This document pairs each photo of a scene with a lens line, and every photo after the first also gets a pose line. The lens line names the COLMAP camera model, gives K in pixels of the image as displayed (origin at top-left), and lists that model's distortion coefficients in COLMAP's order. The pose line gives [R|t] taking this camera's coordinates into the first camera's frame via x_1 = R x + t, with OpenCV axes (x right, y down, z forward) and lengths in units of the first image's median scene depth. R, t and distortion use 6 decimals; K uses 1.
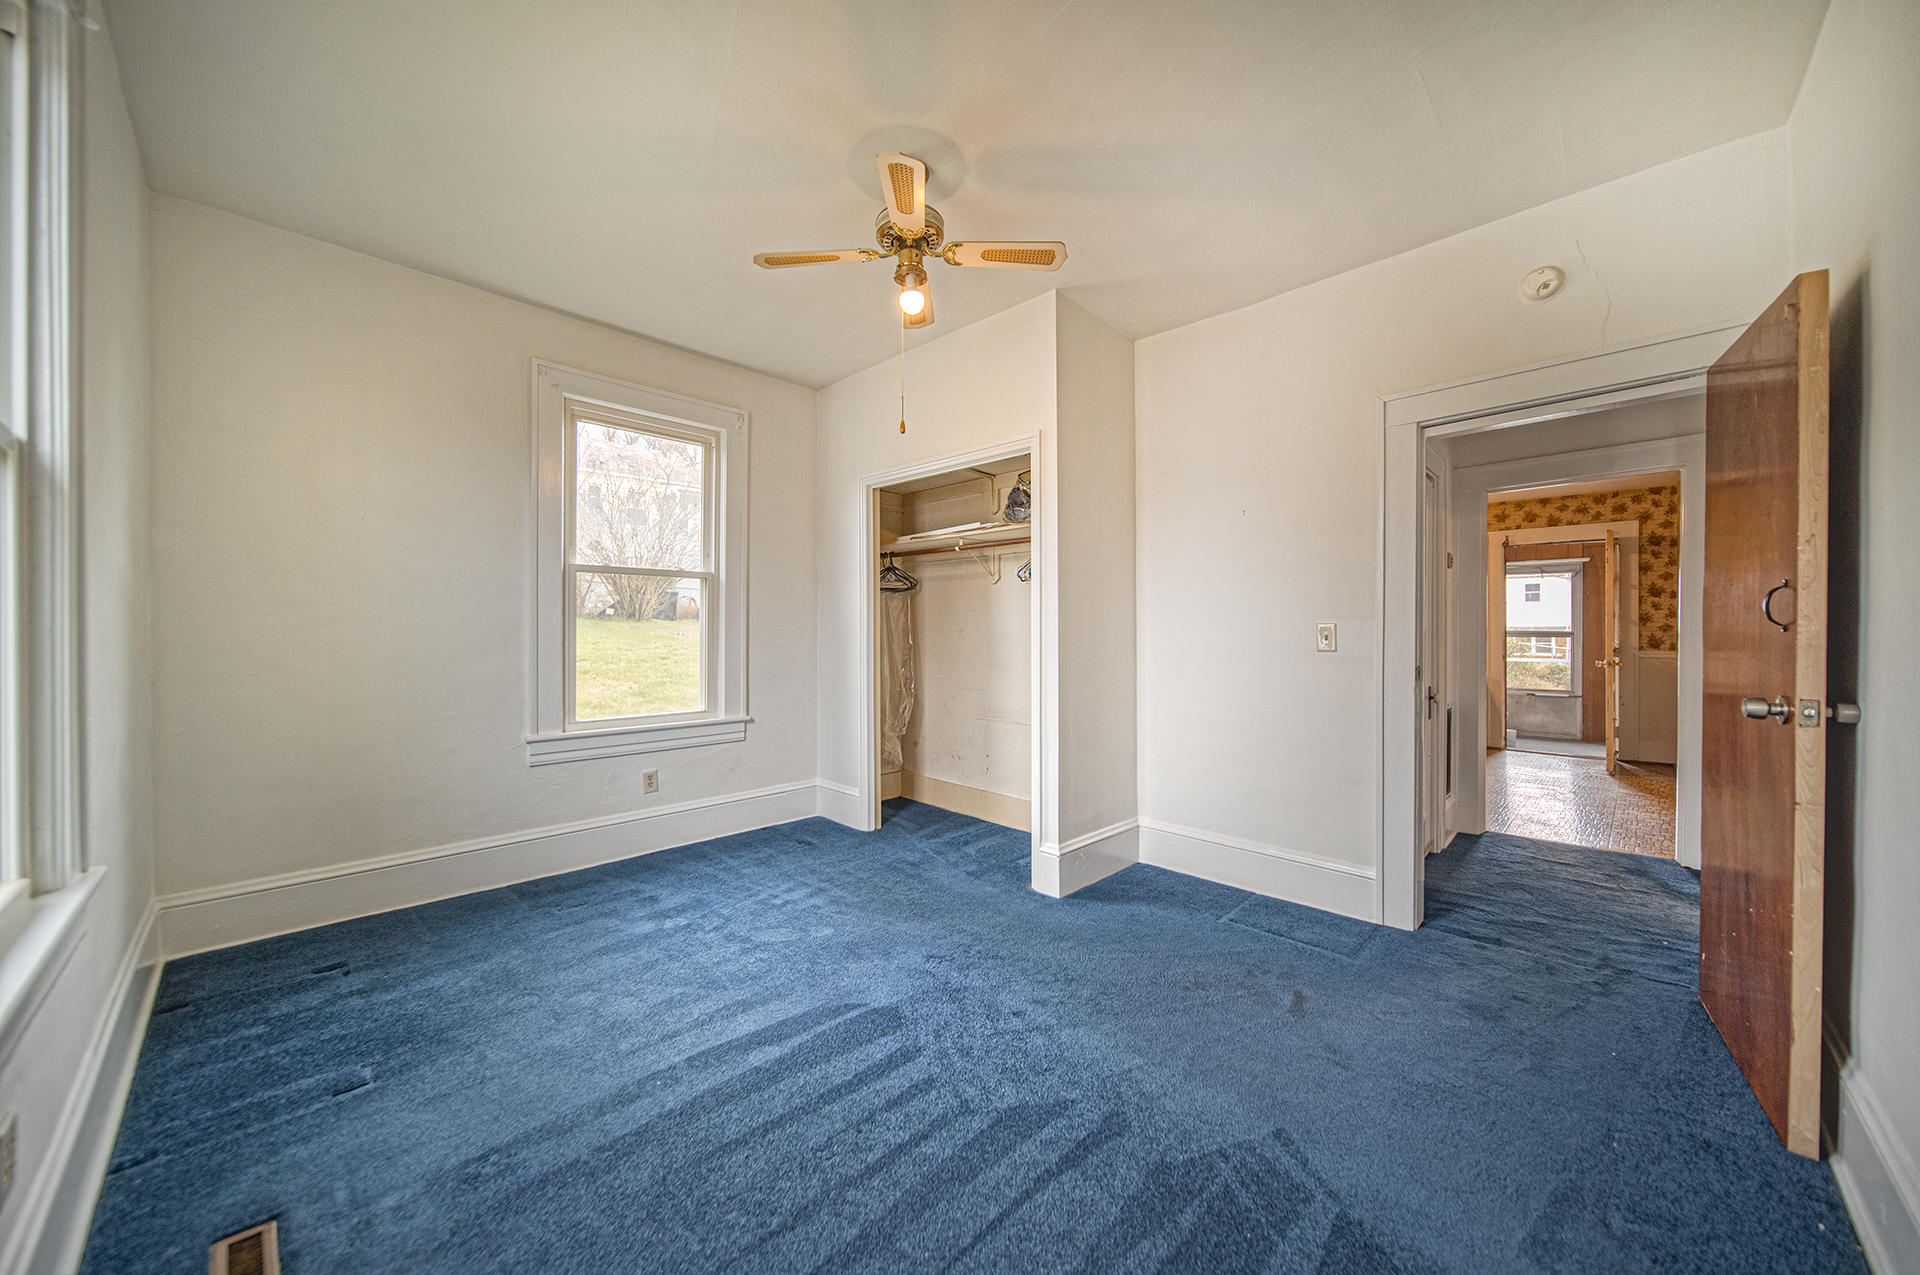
lens RADIAL K [[671.6, 0, 956.6], [0, 671.6, 629.3], [0, 0, 1]] dist [-0.001719, -0.000569]
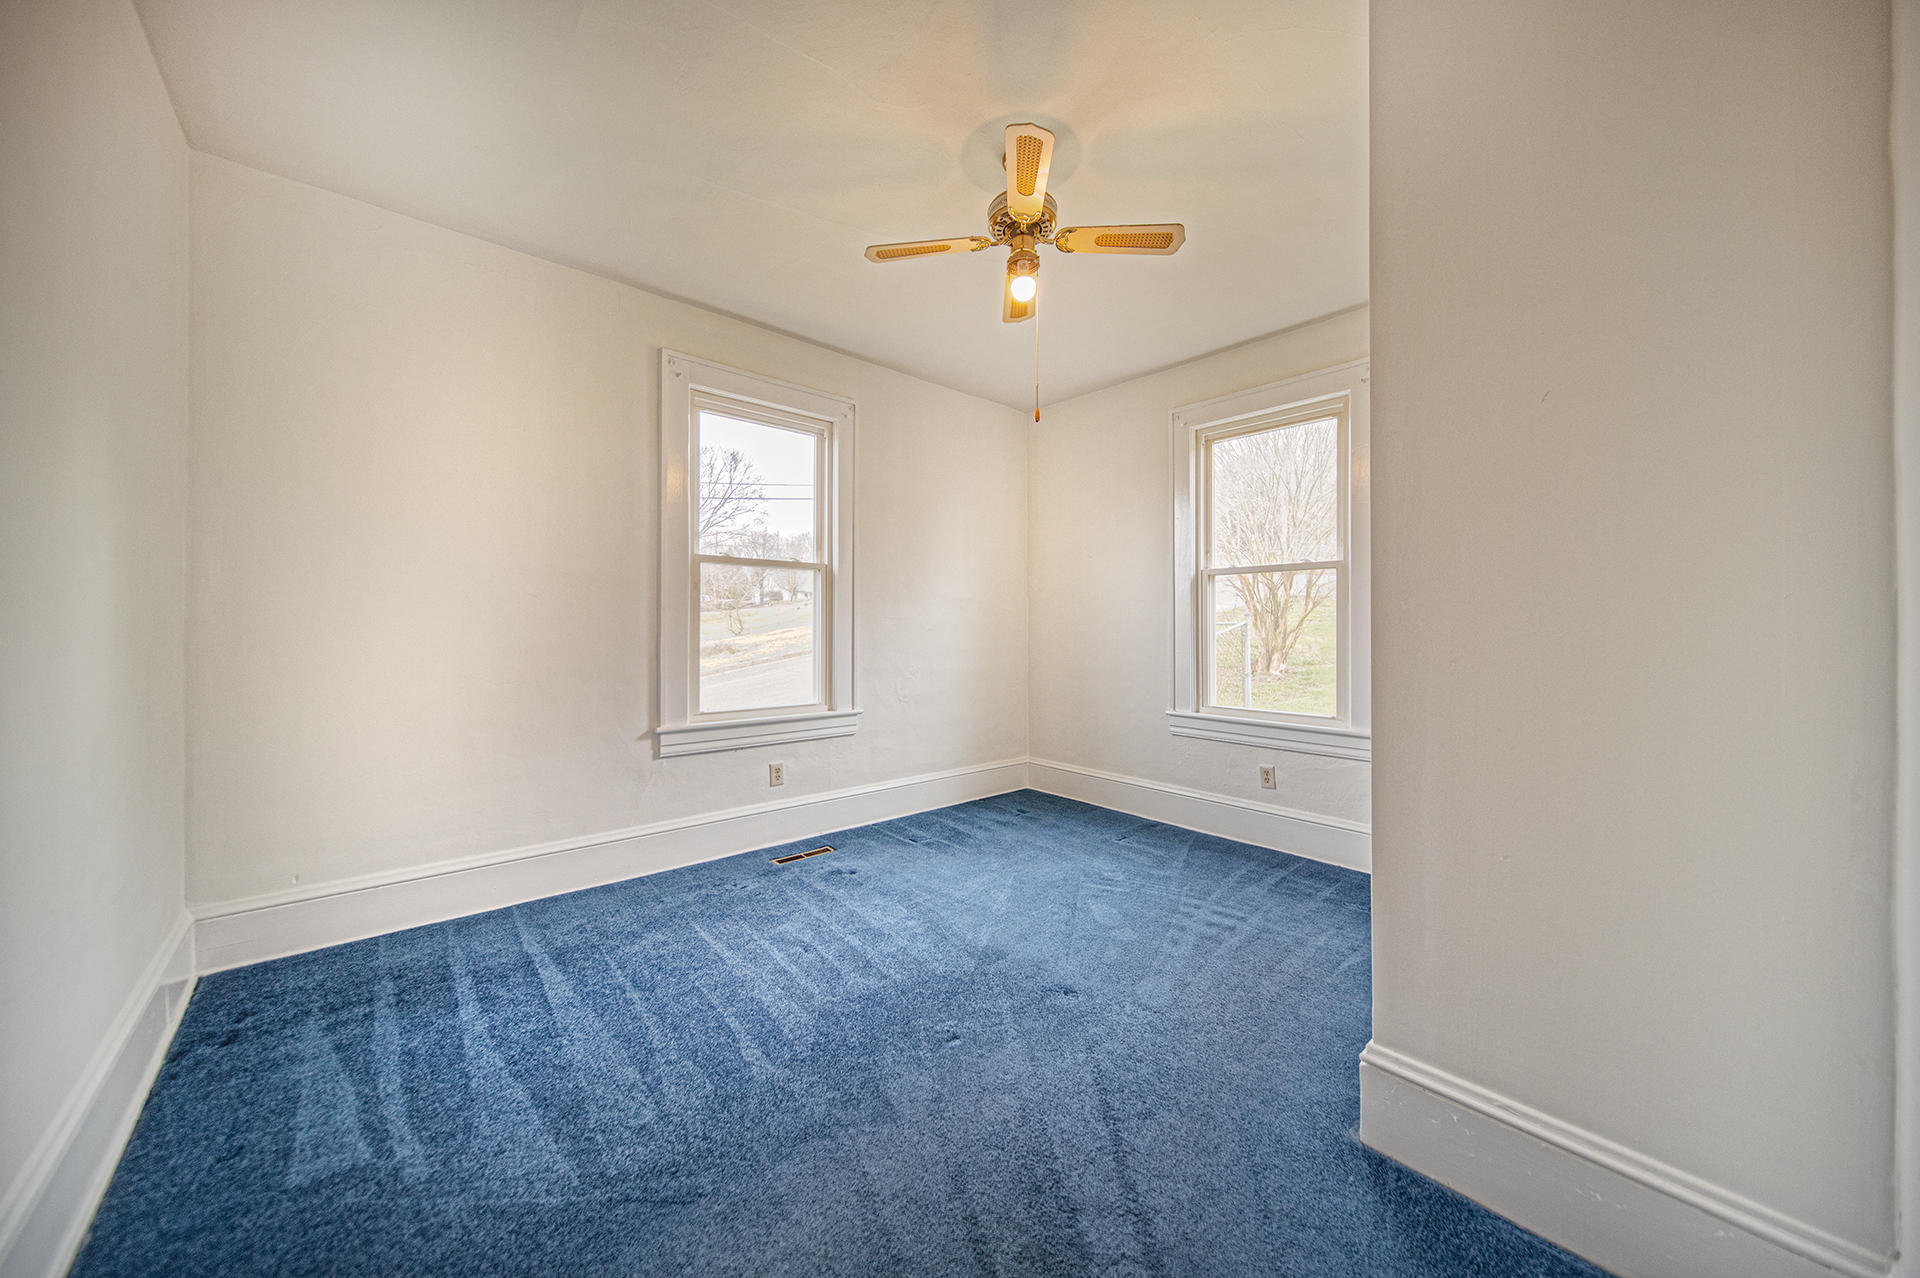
lens RADIAL K [[671.6, 0, 956.6], [0, 671.6, 630.8], [0, 0, 1]] dist [-0.001719, -0.000569]
pose [[-0.058345, 0.005499, -0.998281, 0.647828], [-0.002497, 0.999981, 0.005655, 0.003733], [0.998293, 0.002823, -0.058330, 0.670354]]
